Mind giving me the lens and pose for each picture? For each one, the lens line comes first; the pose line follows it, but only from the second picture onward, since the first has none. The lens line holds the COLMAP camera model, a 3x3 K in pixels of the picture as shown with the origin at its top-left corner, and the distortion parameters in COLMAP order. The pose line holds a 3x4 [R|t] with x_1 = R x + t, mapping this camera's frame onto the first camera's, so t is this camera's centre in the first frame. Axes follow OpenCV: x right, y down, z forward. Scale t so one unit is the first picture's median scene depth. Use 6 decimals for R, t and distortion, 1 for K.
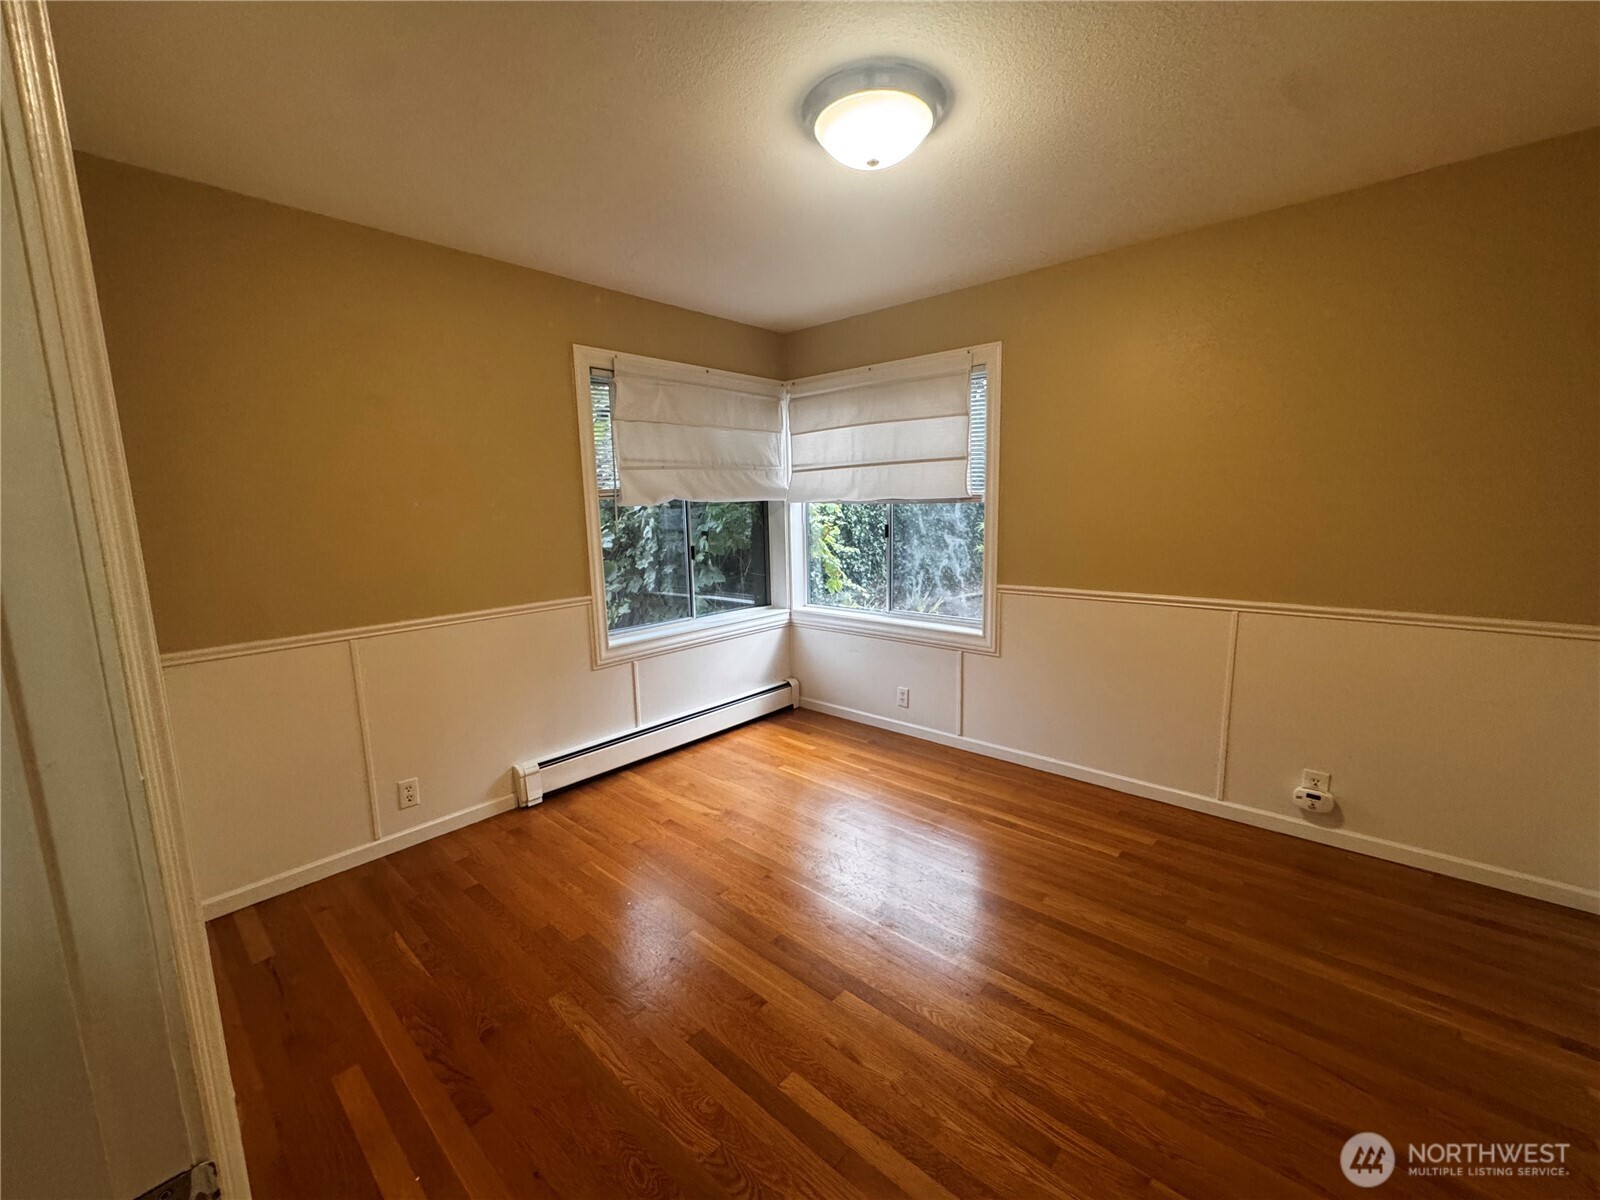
lens RADIAL K [[645.4, 0, 804.1], [0, 645.4, 599.3], [0, 0, 1]] dist [-0.005851, 0.000705]
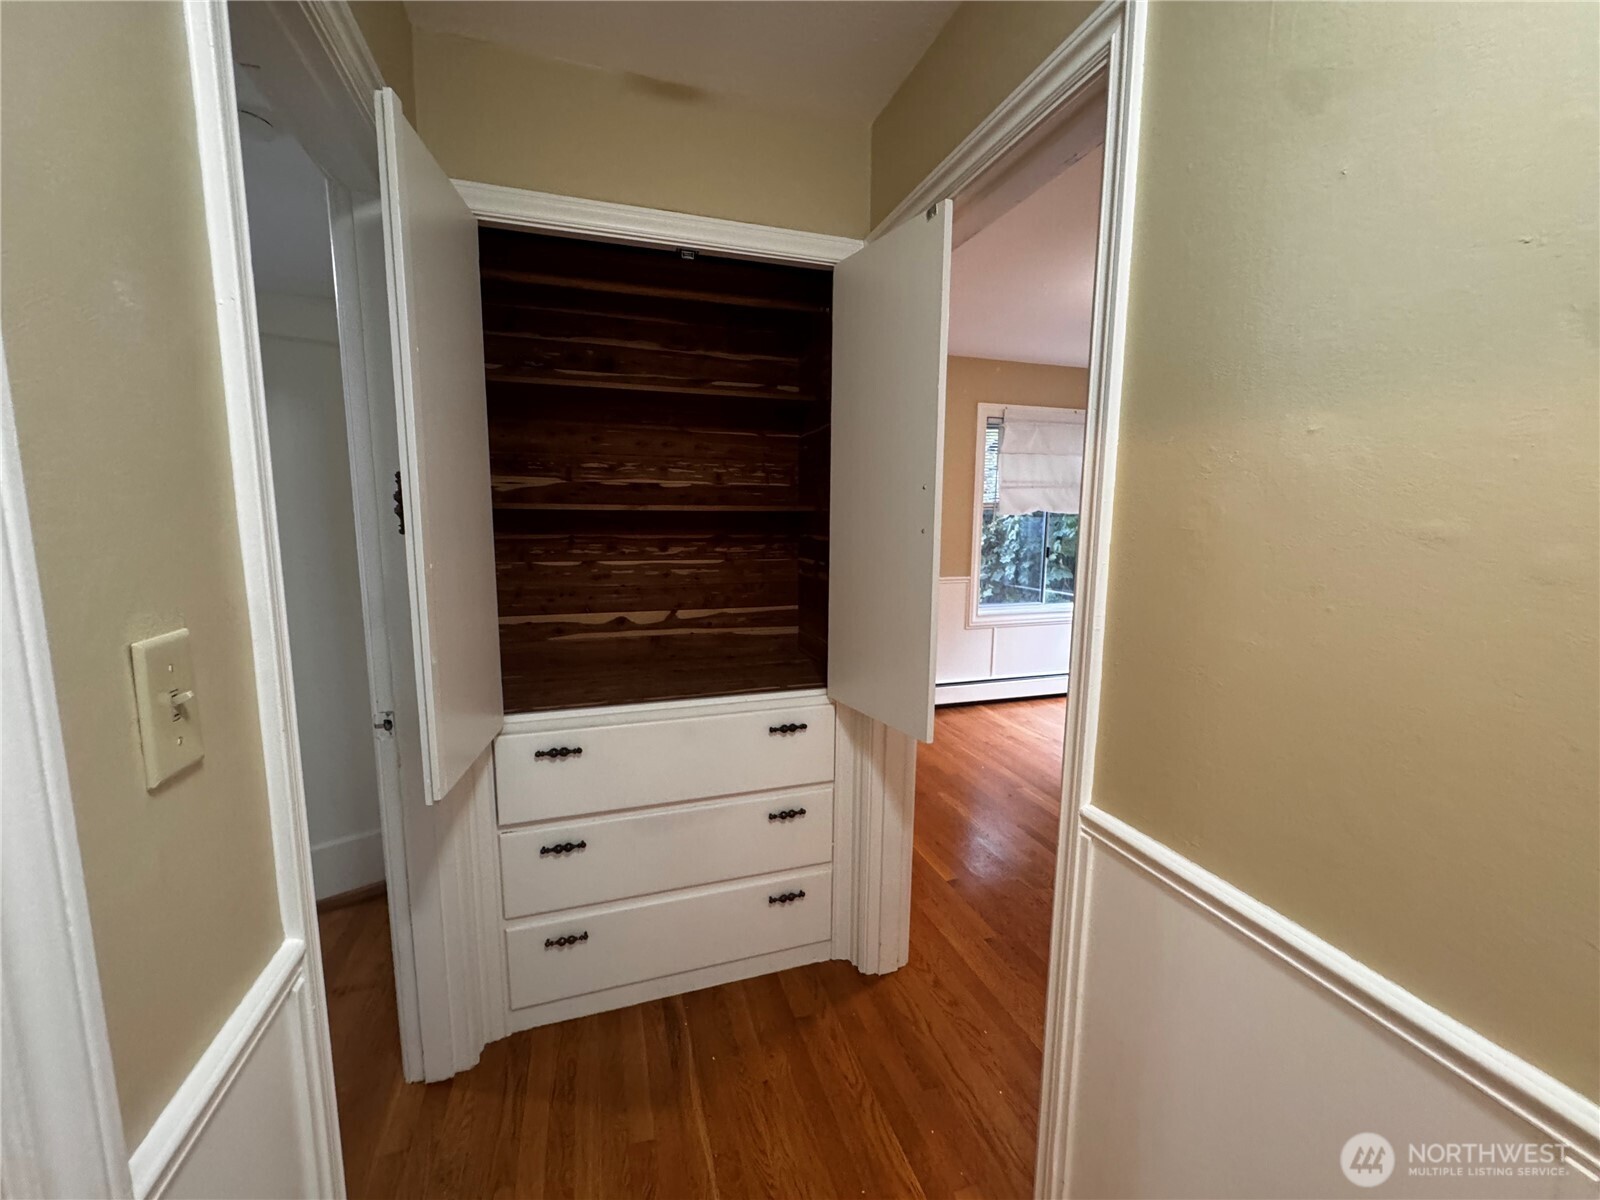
lens RADIAL K [[645.4, 0, 805.3], [0, 645.4, 605.6], [0, 0, 1]] dist [-0.005851, 0.000705]
pose [[0.864711, 0.100437, -0.492125, 0.049824], [-0.100273, 0.994599, 0.026796, 0.045001], [0.492158, 0.026176, 0.870112, -0.333608]]
